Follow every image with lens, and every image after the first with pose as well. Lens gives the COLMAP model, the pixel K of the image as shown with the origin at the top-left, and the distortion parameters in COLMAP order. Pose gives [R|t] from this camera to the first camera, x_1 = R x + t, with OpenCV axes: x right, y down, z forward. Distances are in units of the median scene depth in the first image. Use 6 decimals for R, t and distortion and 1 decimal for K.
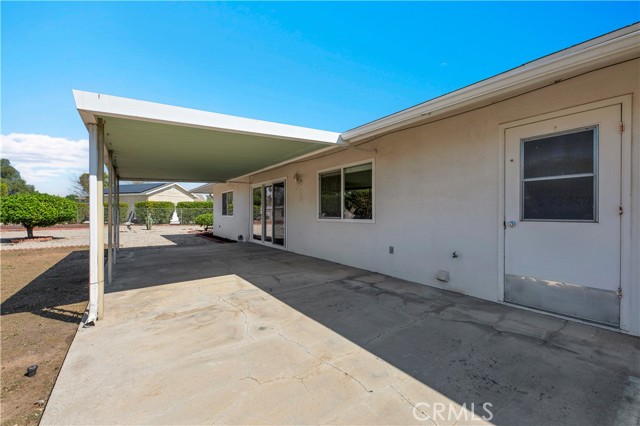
lens RADIAL K [[255.7, 0, 320.0], [0, 255.7, 213.0], [0, 0, 1]] dist [0.010951, -0.006807]
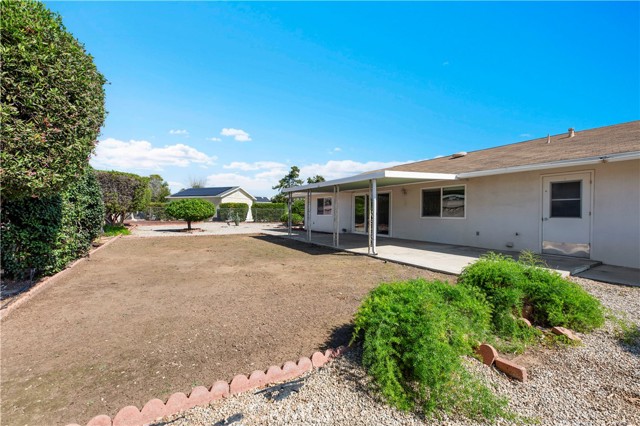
lens RADIAL K [[260.4, 0, 320.0], [0, 260.4, 213.0], [0, 0, 1]] dist [0.001663, -0.006187]
pose [[0.999955, 0.008802, 0.003463, -0.744437], [-0.008796, 0.999960, -0.001660, 0.006498], [-0.003477, 0.001630, 0.999993, -0.763261]]
